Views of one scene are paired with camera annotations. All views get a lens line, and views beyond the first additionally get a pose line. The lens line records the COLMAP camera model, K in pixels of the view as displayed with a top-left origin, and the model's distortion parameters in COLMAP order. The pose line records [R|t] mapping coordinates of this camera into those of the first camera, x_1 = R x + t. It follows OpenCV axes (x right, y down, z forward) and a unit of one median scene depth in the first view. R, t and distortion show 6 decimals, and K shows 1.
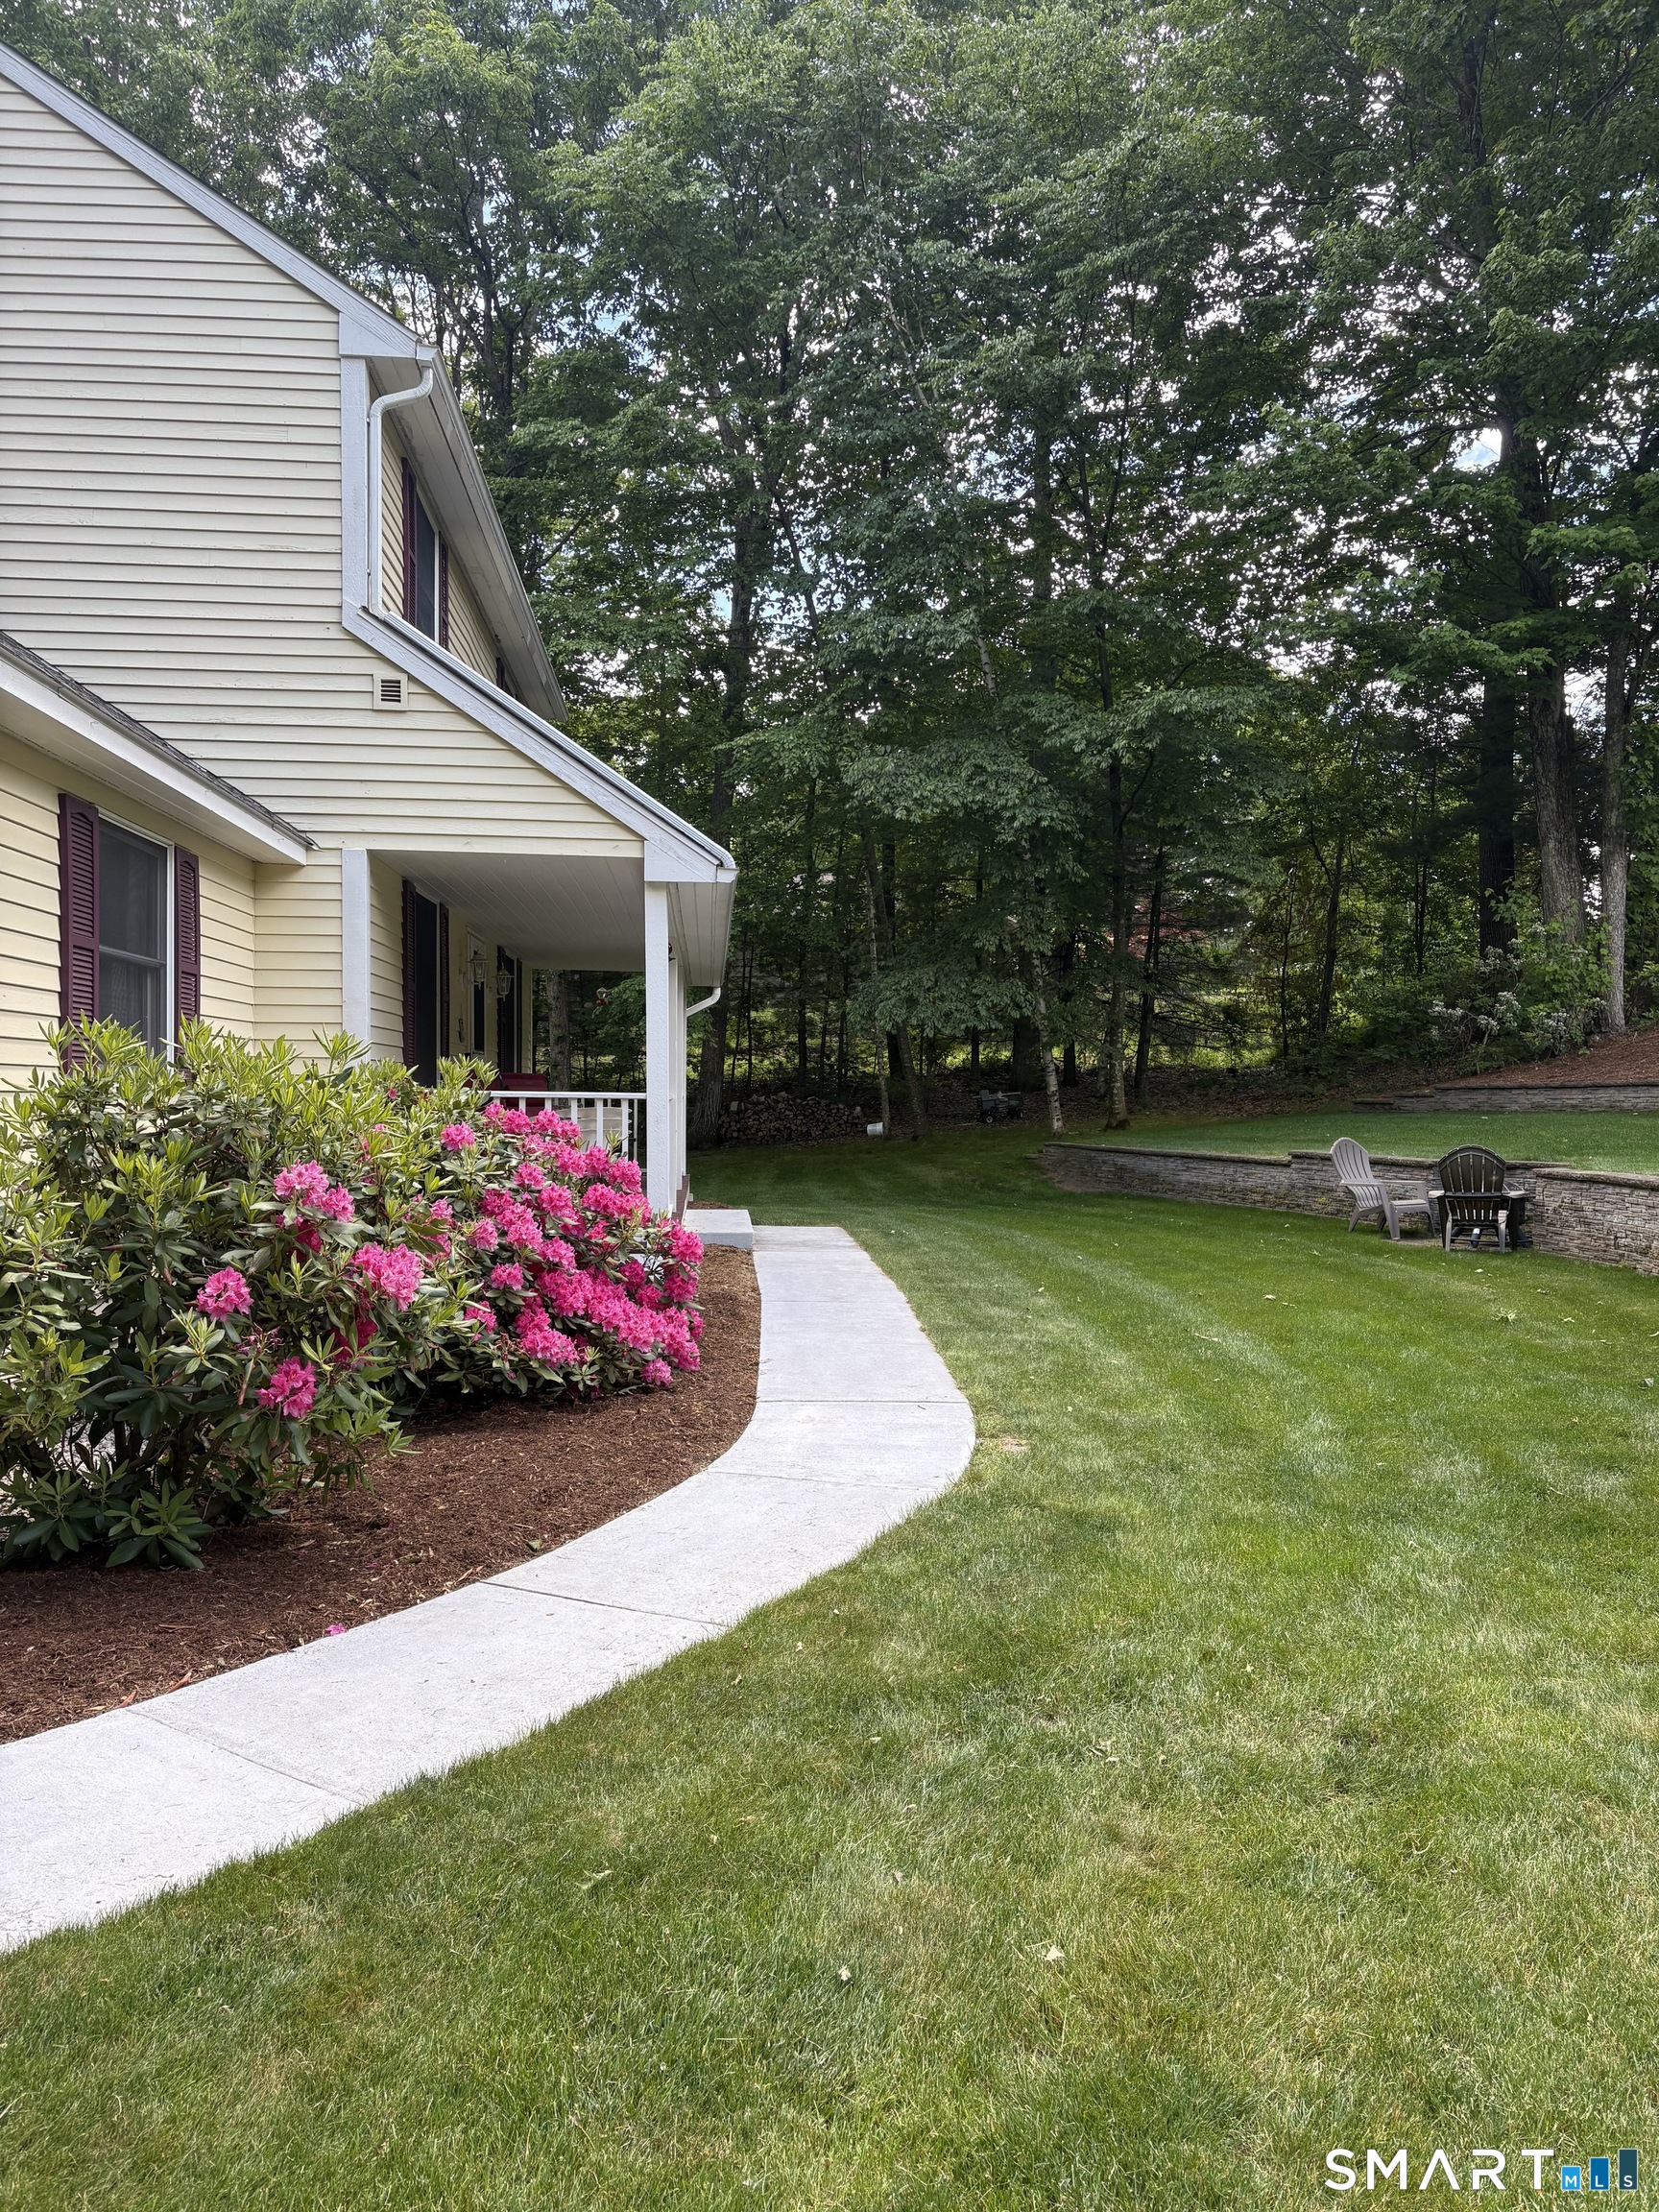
lens RADIAL K [[1644.2, 0, 829.5], [0, 1644.2, 1106.0], [0, 0, 1]] dist [0.033667, -0.060320]
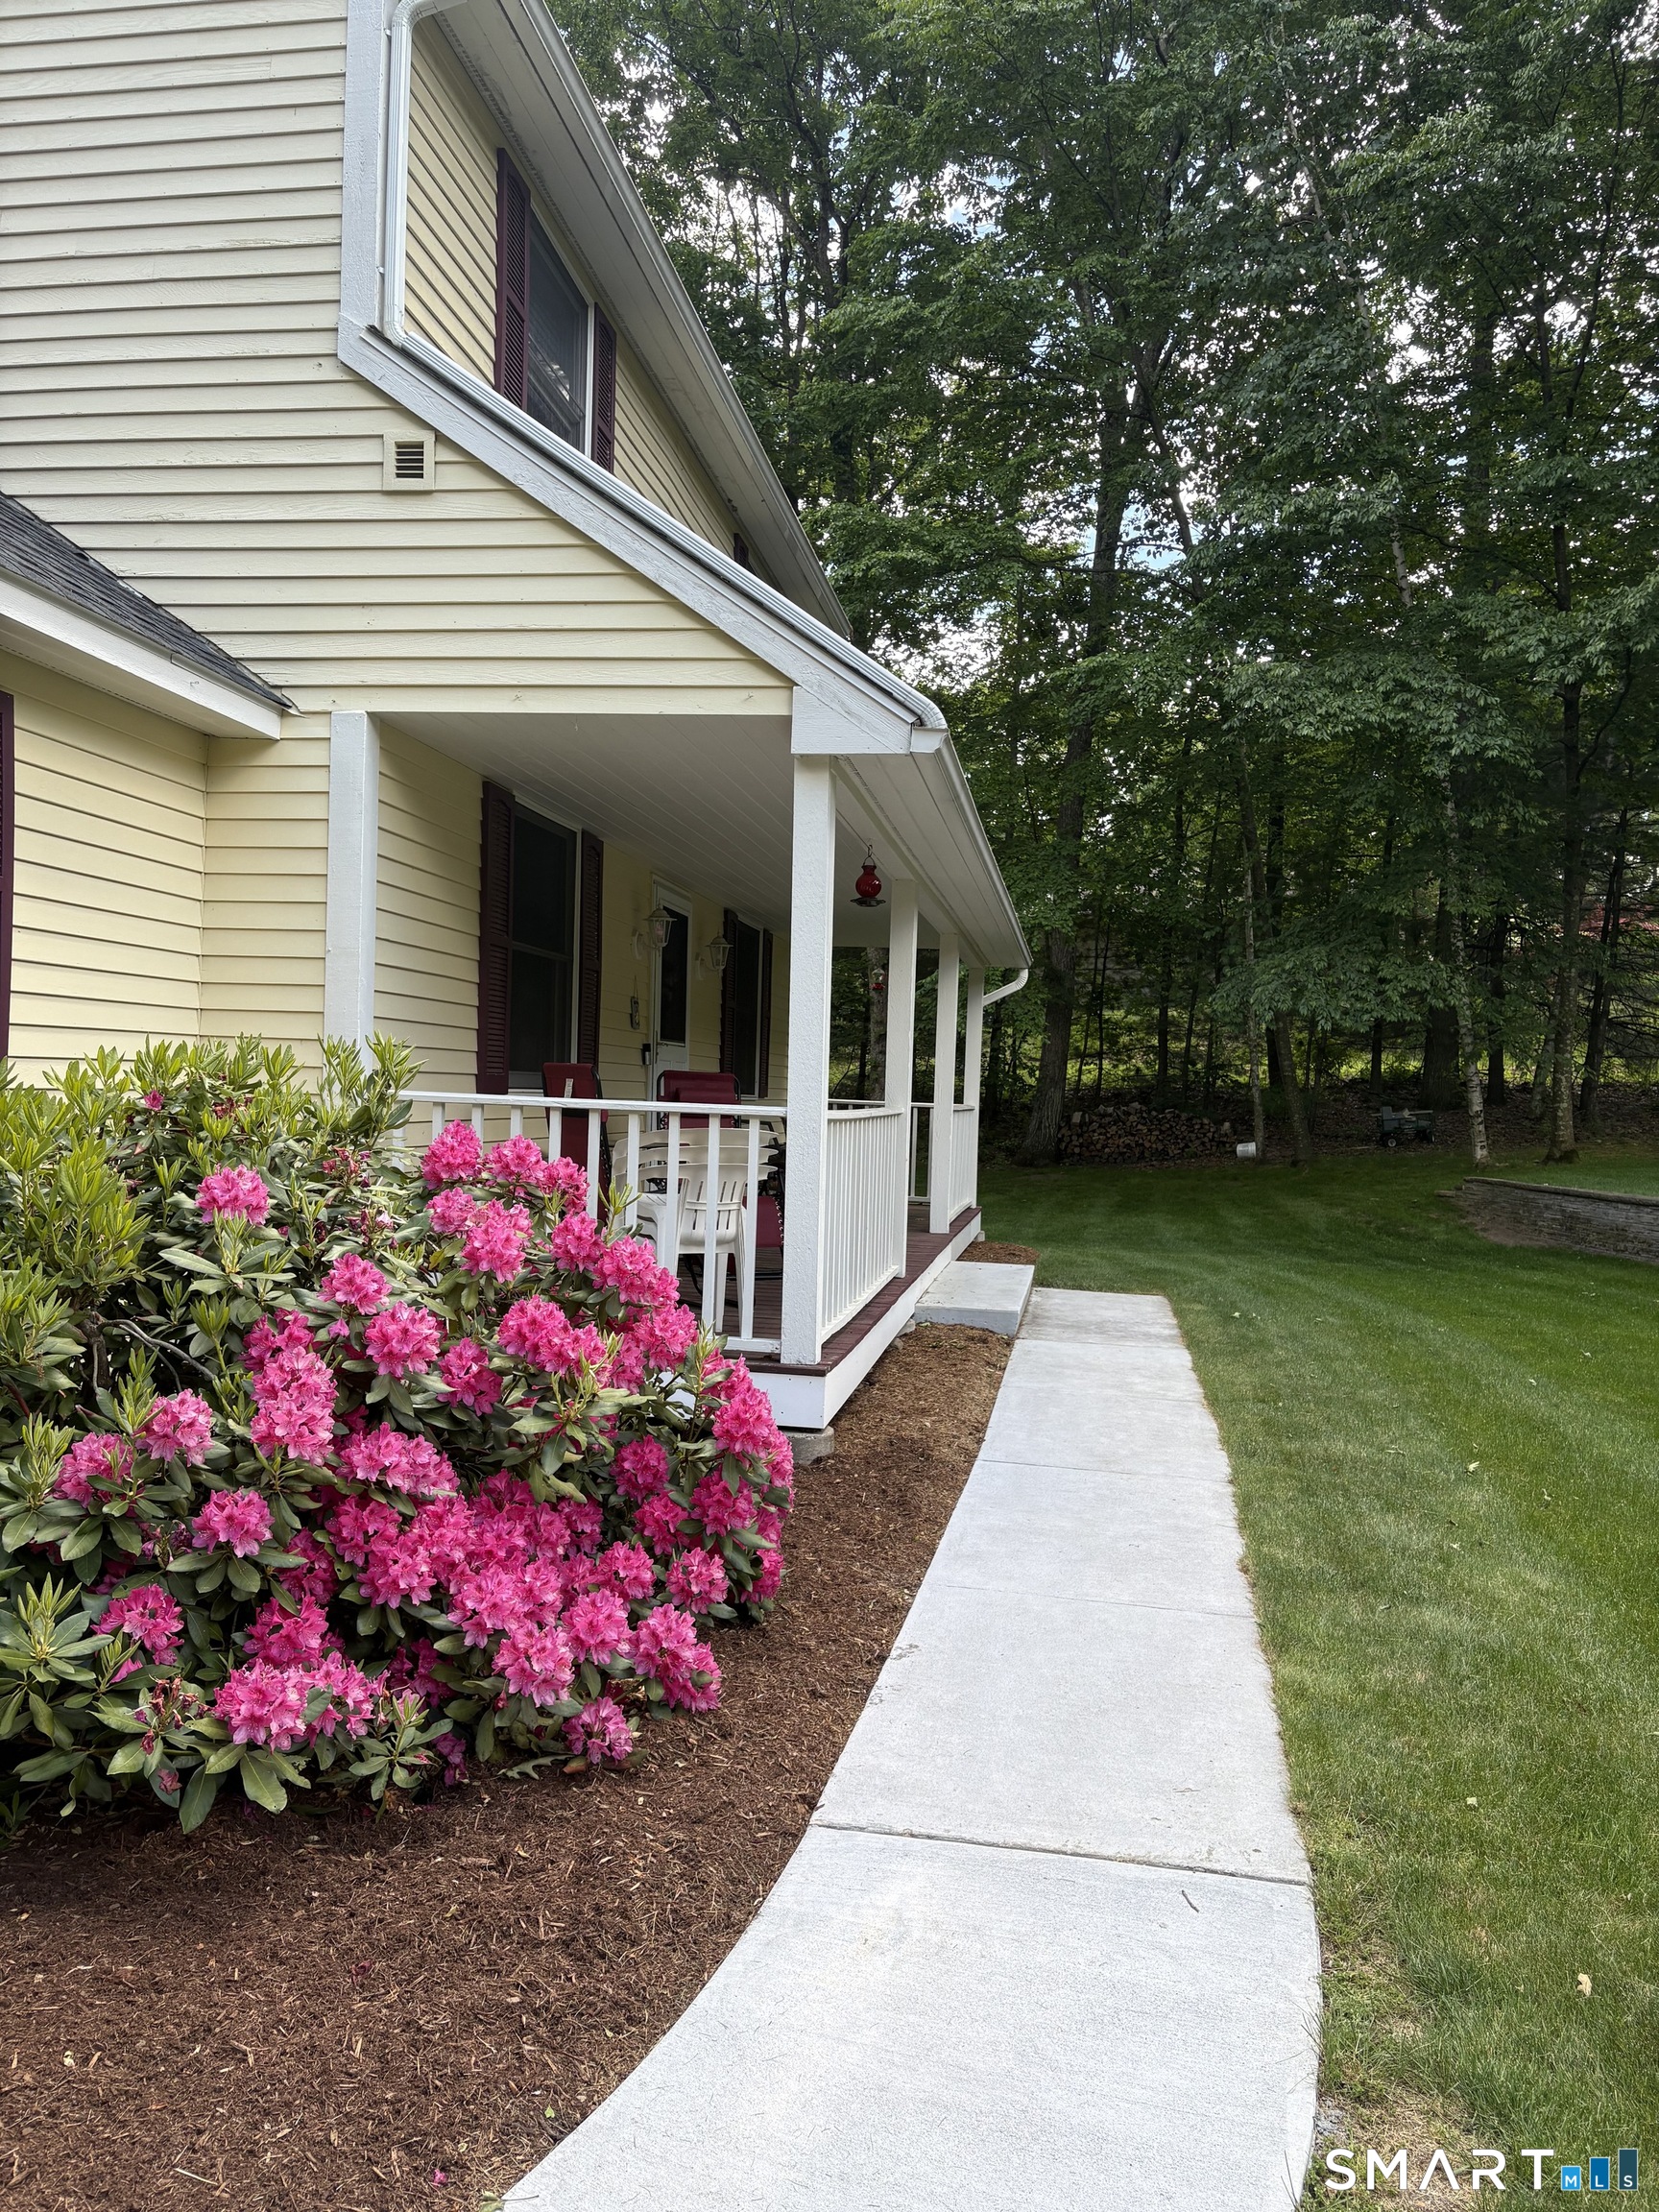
lens RADIAL K [[1644.2, 0, 829.5], [0, 1644.2, 1106.0], [0, 0, 1]] dist [0.033667, -0.060320]
pose [[0.972685, 0.027634, -0.230480, 0.026960], [-0.028229, 0.999601, 0.000718, -0.005987], [0.230408, 0.005808, 0.973077, 0.267049]]
